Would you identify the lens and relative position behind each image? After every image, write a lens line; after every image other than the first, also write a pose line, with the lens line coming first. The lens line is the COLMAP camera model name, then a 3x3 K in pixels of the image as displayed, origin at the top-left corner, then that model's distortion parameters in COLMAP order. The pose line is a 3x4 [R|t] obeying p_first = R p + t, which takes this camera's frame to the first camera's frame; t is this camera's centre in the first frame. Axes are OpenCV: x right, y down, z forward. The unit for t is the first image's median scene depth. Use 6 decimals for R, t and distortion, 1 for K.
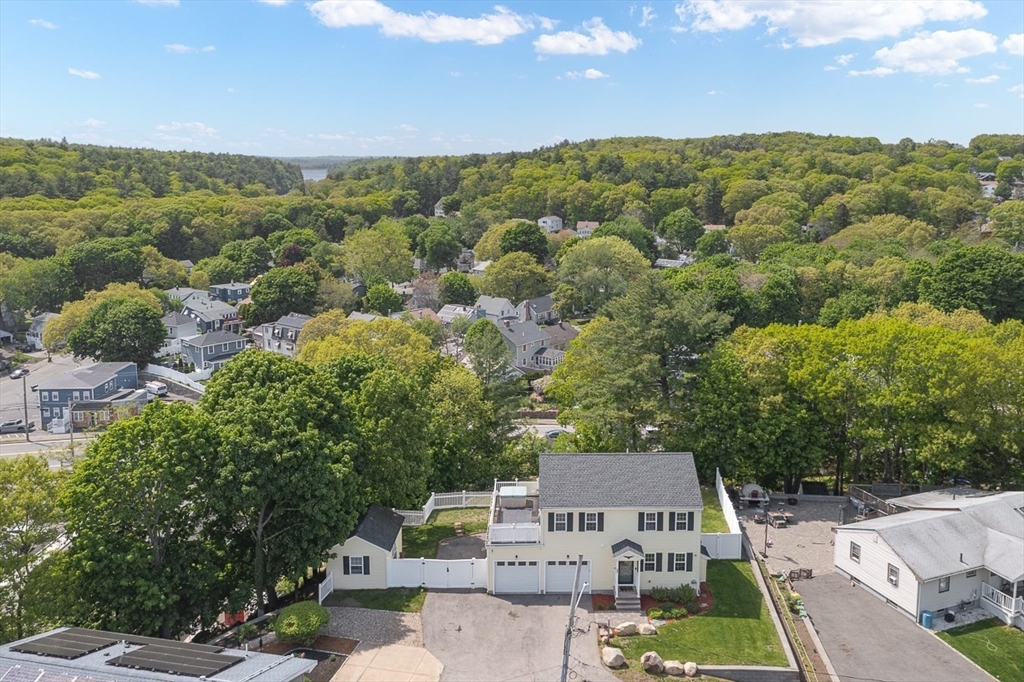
lens RADIAL K [[840.8, 0, 512.8], [0, 840.8, 342.3], [0, 0, 1]] dist [0.005276, 0.022980]
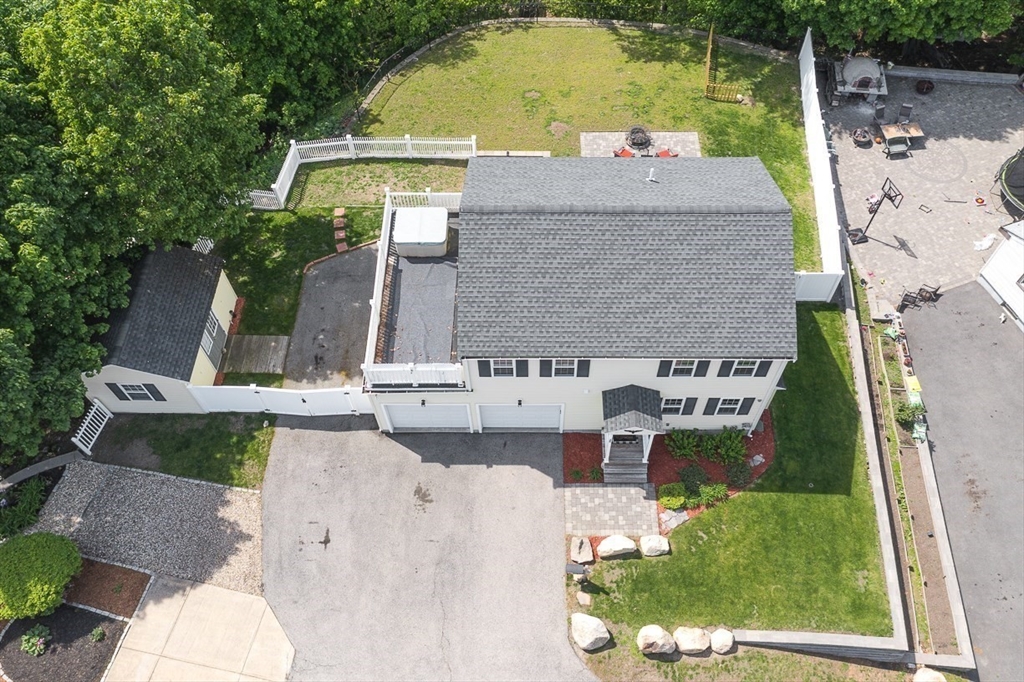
lens RADIAL K [[840.8, 0, 527.9], [0, 840.8, 353.4], [0, 0, 1]] dist [0.005276, 0.022980]
pose [[0.999840, -0.015774, 0.008487, 0.067307], [0.005000, 0.700718, 0.713421, -0.147929], [-0.017201, -0.713264, 0.700685, 0.655147]]
